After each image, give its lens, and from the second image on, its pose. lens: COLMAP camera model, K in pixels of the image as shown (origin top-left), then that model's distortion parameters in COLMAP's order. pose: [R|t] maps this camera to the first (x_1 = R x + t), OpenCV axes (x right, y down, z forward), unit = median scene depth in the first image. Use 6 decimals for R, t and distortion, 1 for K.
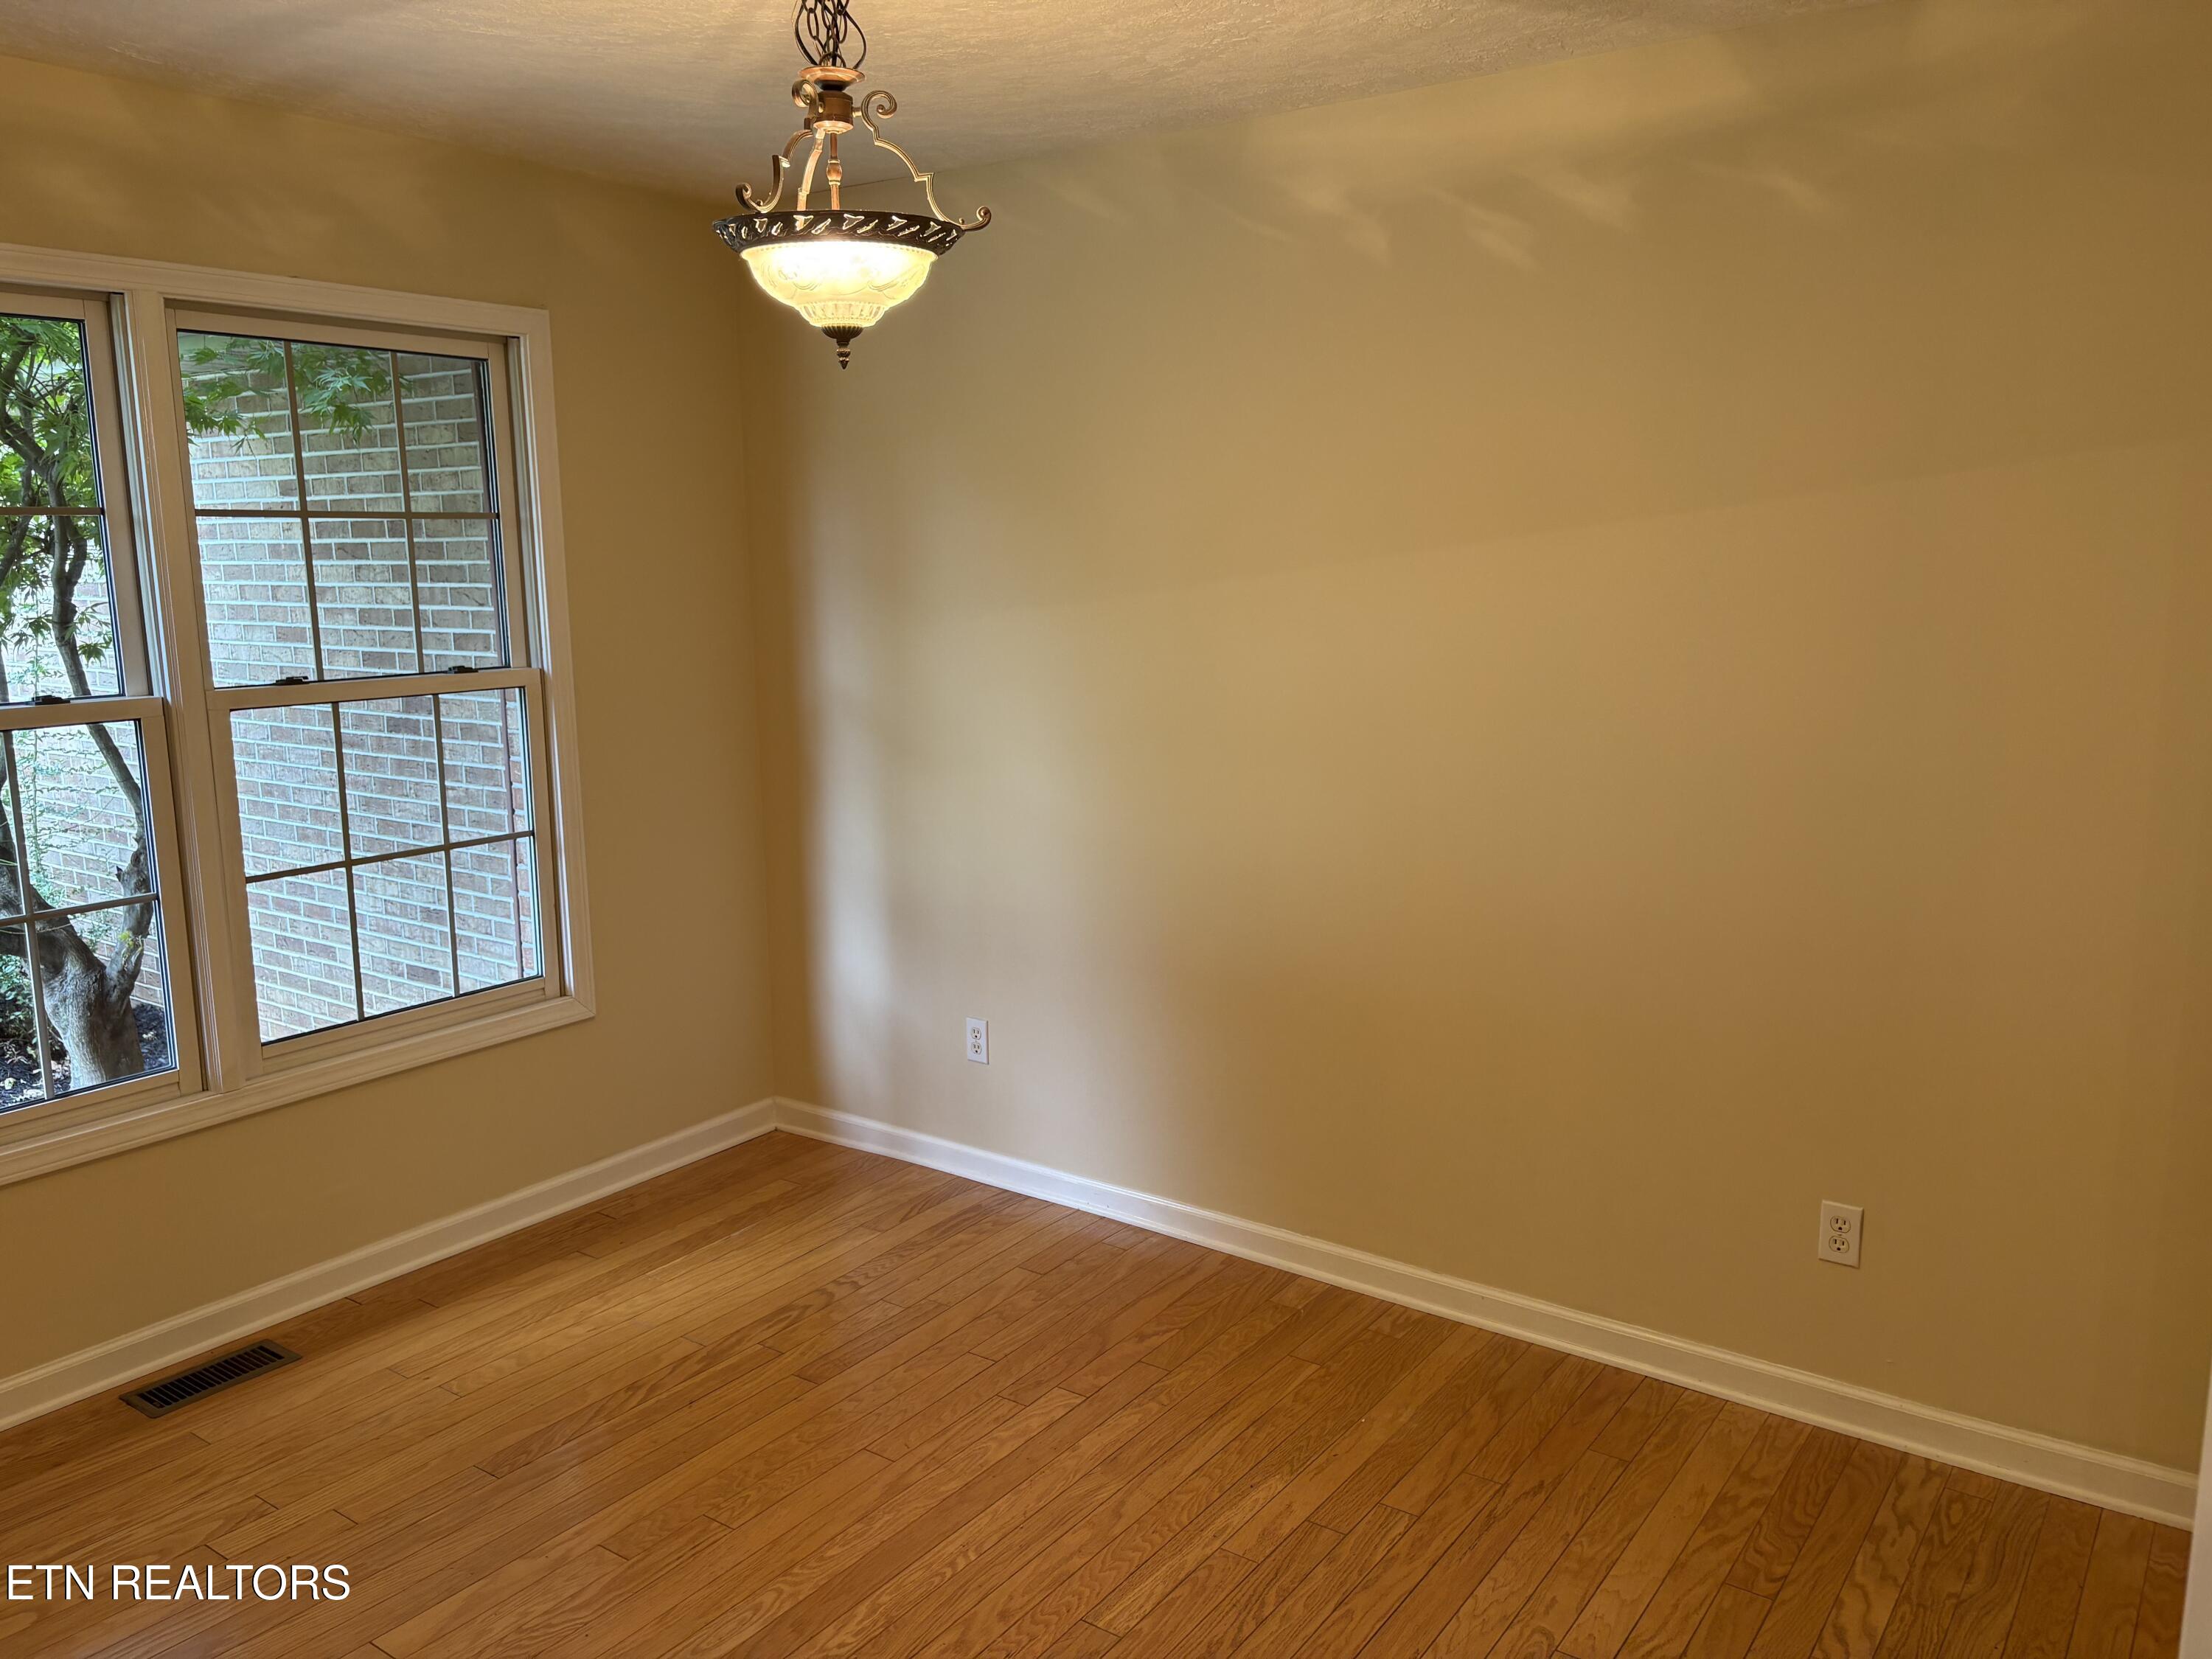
lens RADIAL K [[1683.1, 0, 1106.0], [0, 1683.1, 829.5], [0, 0, 1]] dist [0.074275, -0.084212]
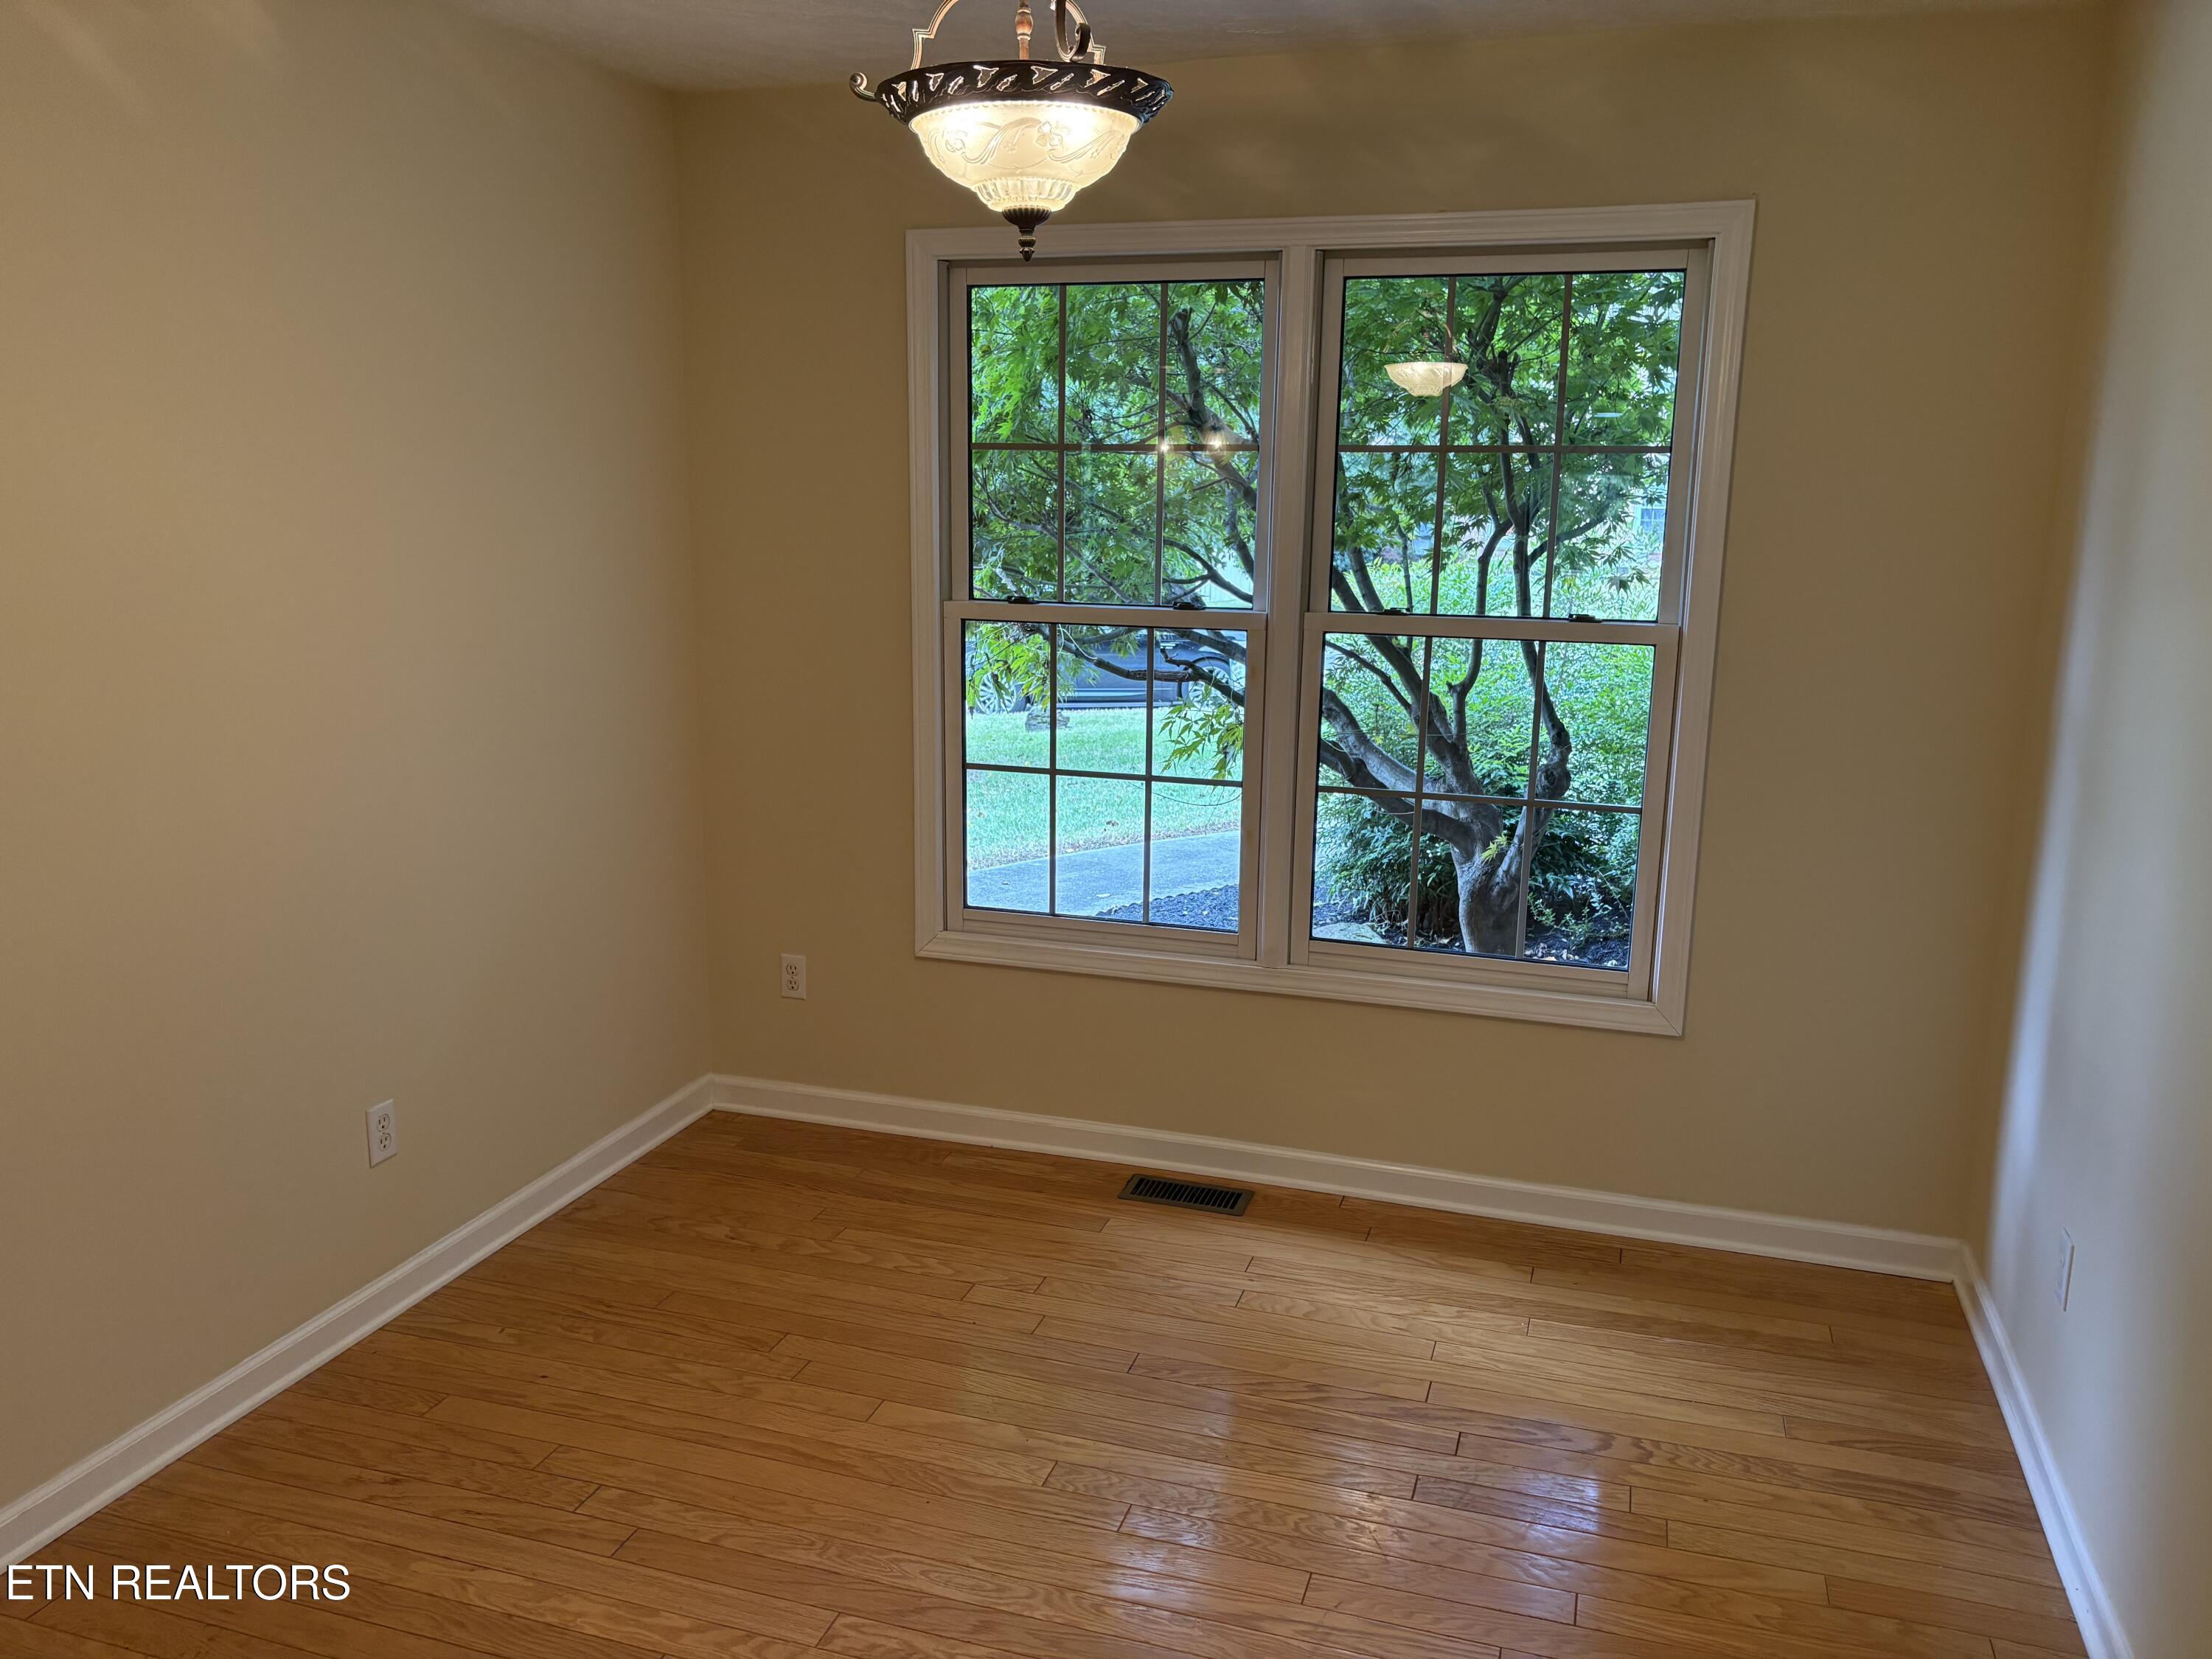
lens RADIAL K [[1674.5, 0, 1106.0], [0, 1674.5, 829.5], [0, 0, 1]] dist [-0.019907, -0.001488]
pose [[0.309925, 0.213396, -0.926503, 0.441238], [-0.183025, 0.969651, 0.162110, -0.090641], [0.932978, 0.119331, 0.339576, 0.510463]]
